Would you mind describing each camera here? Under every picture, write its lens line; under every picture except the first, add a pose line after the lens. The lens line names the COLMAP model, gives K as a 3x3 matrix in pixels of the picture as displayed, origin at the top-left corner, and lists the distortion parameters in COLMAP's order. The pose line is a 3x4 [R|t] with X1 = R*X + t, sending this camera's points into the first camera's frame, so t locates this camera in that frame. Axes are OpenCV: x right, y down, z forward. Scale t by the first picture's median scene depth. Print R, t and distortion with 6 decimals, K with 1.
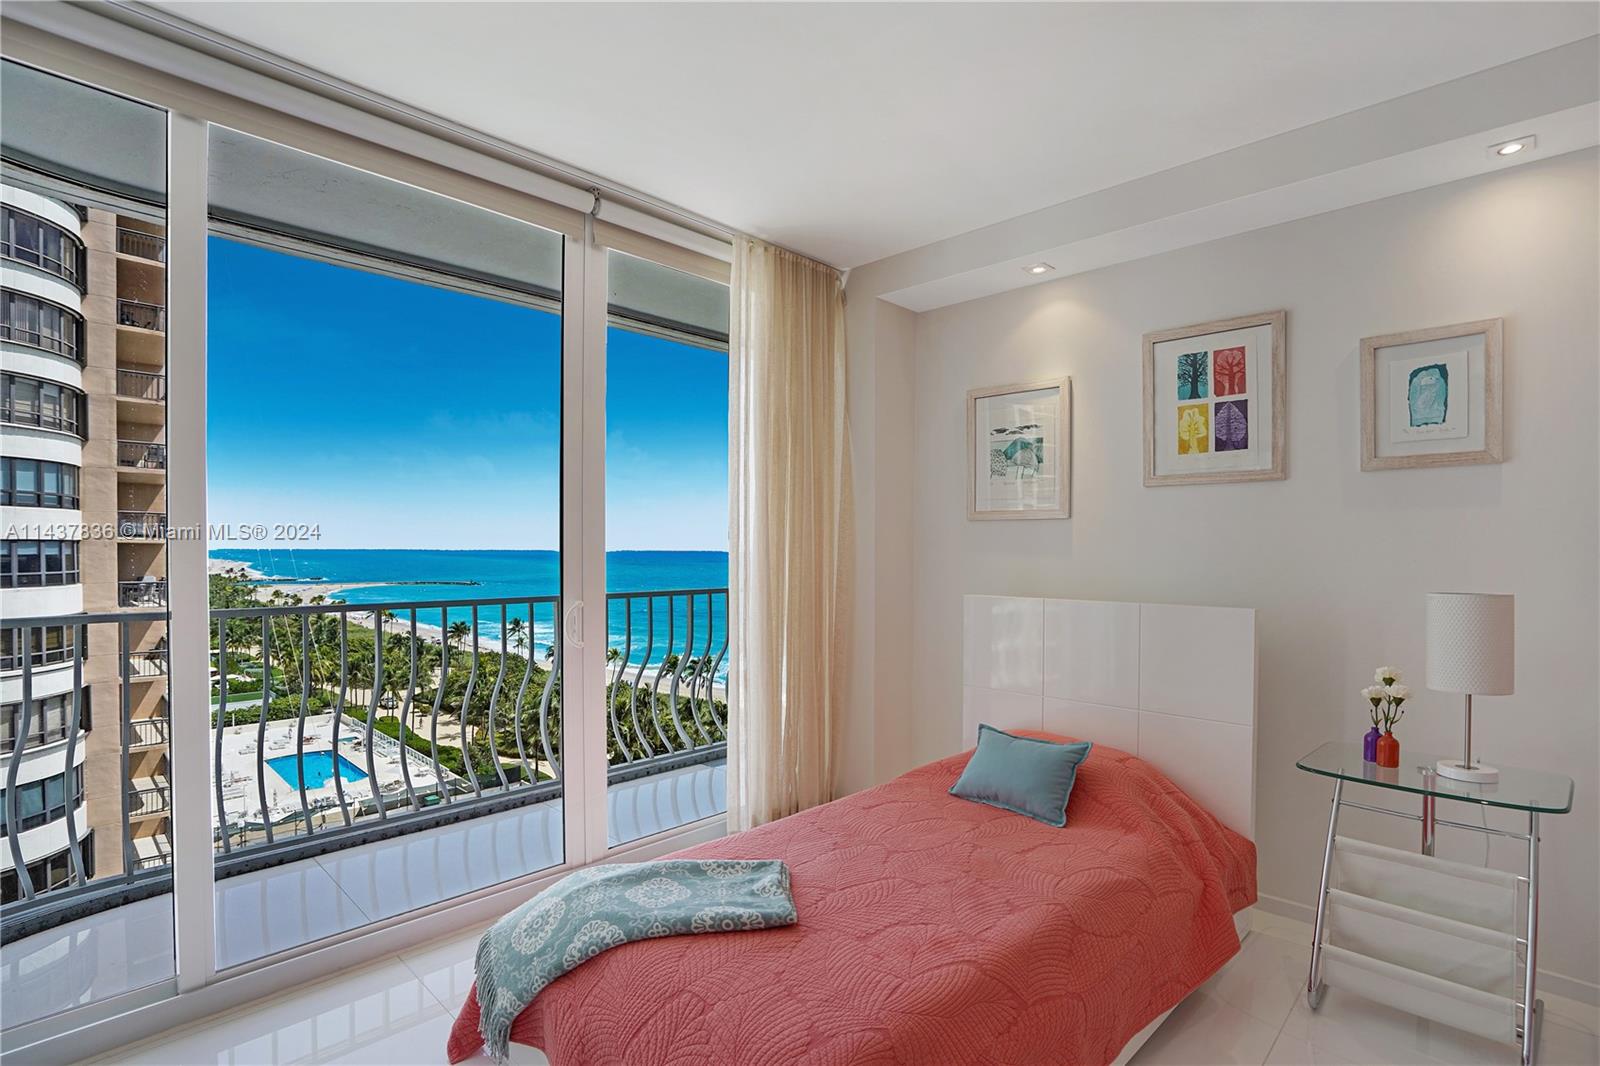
lens RADIAL K [[765.4, 0, 799.9], [0, 765.4, 561.8], [0, 0, 1]] dist [-0.065052, 0.033339]
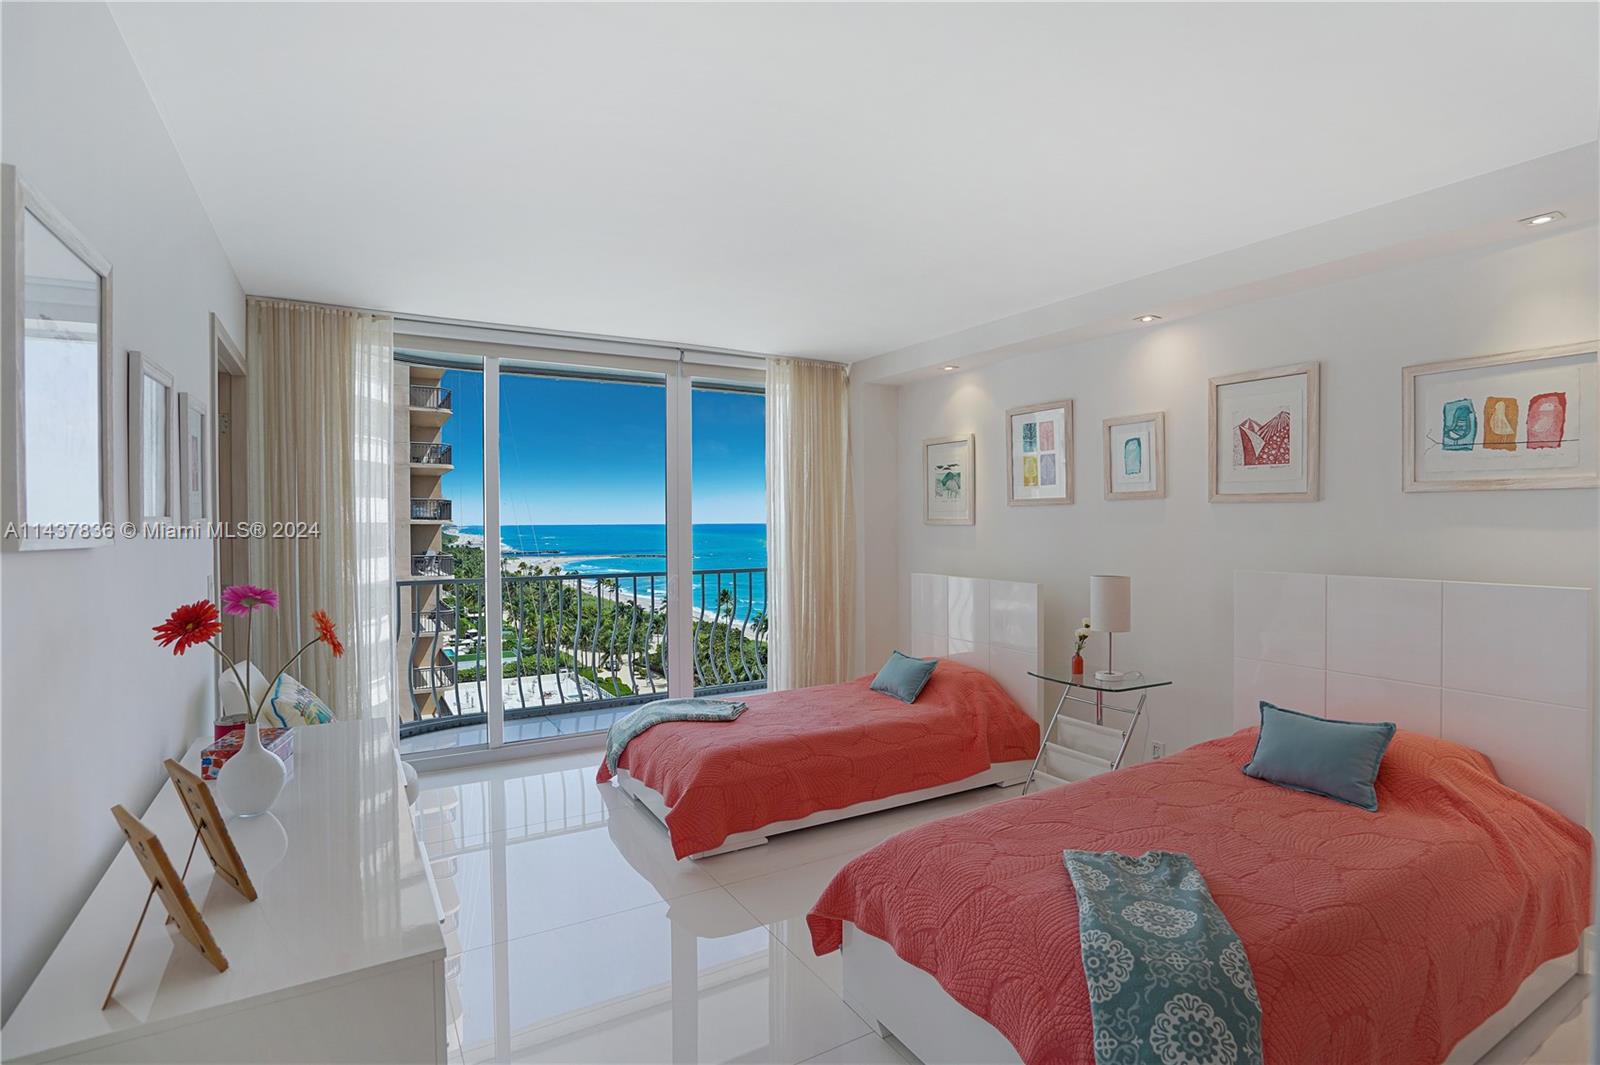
lens RADIAL K [[792.2, 0, 800.0], [0, 792.2, 532.5], [0, 0, 1]] dist [-0.044870, 0.001115]
pose [[0.963368, -0.004789, -0.268140, 0.440808], [0.004227, 0.999987, -0.002673, -0.038301], [0.268149, 0.001441, 0.963376, -0.648287]]
